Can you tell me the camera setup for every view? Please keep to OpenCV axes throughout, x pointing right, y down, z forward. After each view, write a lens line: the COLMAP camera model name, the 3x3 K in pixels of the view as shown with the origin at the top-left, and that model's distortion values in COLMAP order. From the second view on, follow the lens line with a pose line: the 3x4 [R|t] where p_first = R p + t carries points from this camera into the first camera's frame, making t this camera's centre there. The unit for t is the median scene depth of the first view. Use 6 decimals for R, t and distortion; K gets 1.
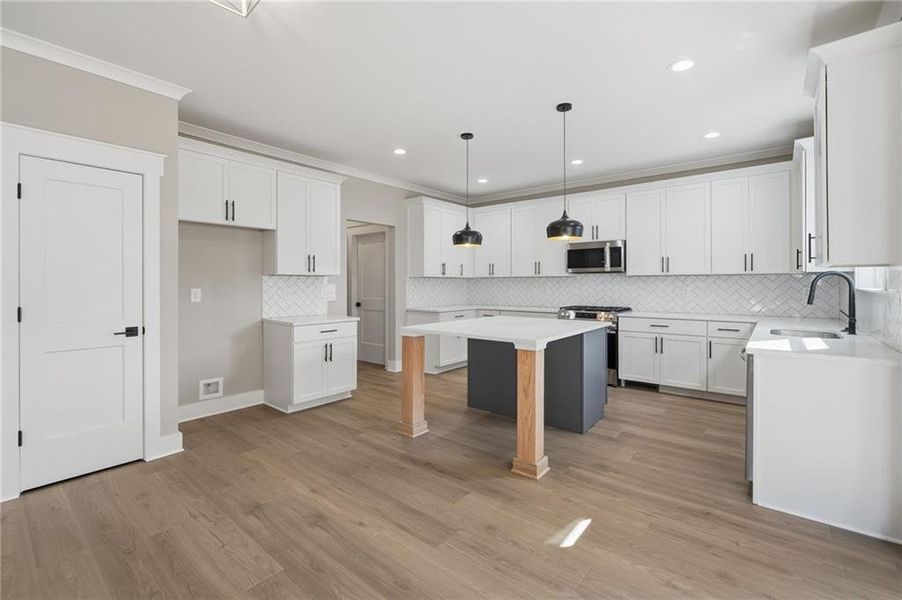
lens RADIAL K [[395.8, 0, 453.2], [0, 395.8, 284.4], [0, 0, 1]] dist [-0.011090, 0.001375]
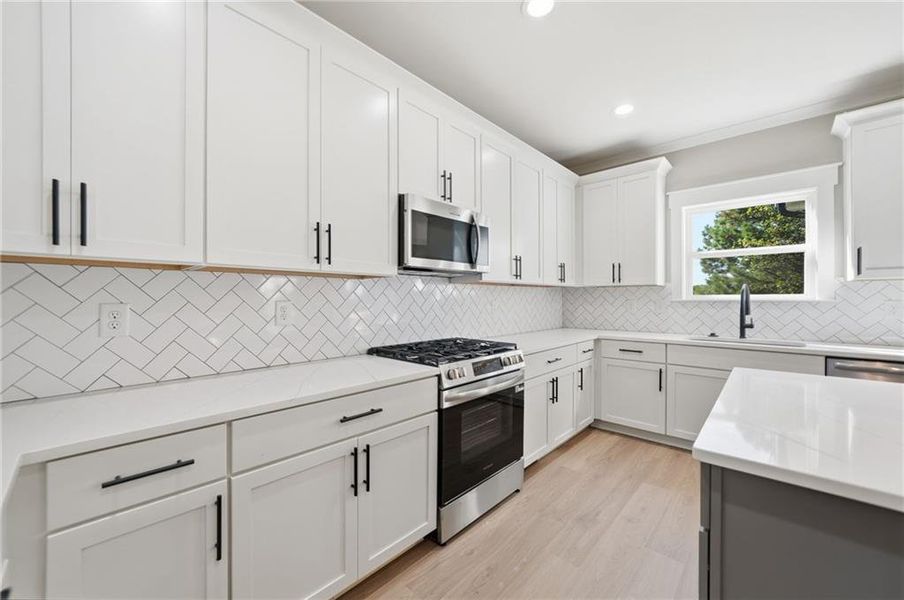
lens RADIAL K [[355.0, 0, 452.8], [0, 355.0, 302.8], [0, 0, 1]] dist [-0.006733, 0.000029]
pose [[0.076244, -0.011545, 0.997022, -0.091157], [-0.001786, 0.999930, 0.011715, 0.003497], [-0.997088, -0.002674, 0.076218, 1.285436]]
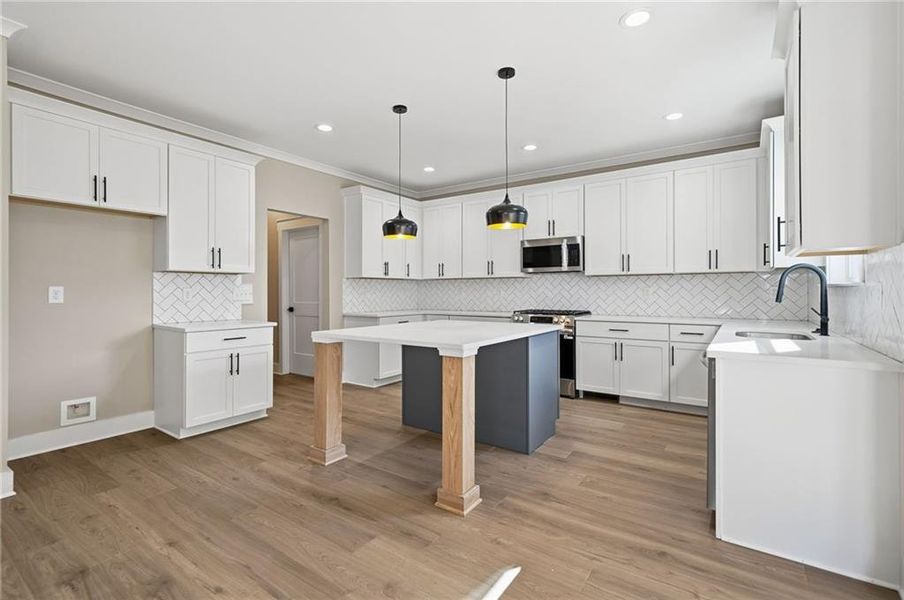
lens RADIAL K [[415.5, 0, 453.0], [0, 415.5, 292.3], [0, 0, 1]] dist [0.001746, 0.000434]
pose [[0.996945, 0.000447, 0.078103, 0.079576], [-0.000355, 0.999999, -0.001192, 0.022596], [-0.078104, 0.001160, 0.996945, 0.093333]]
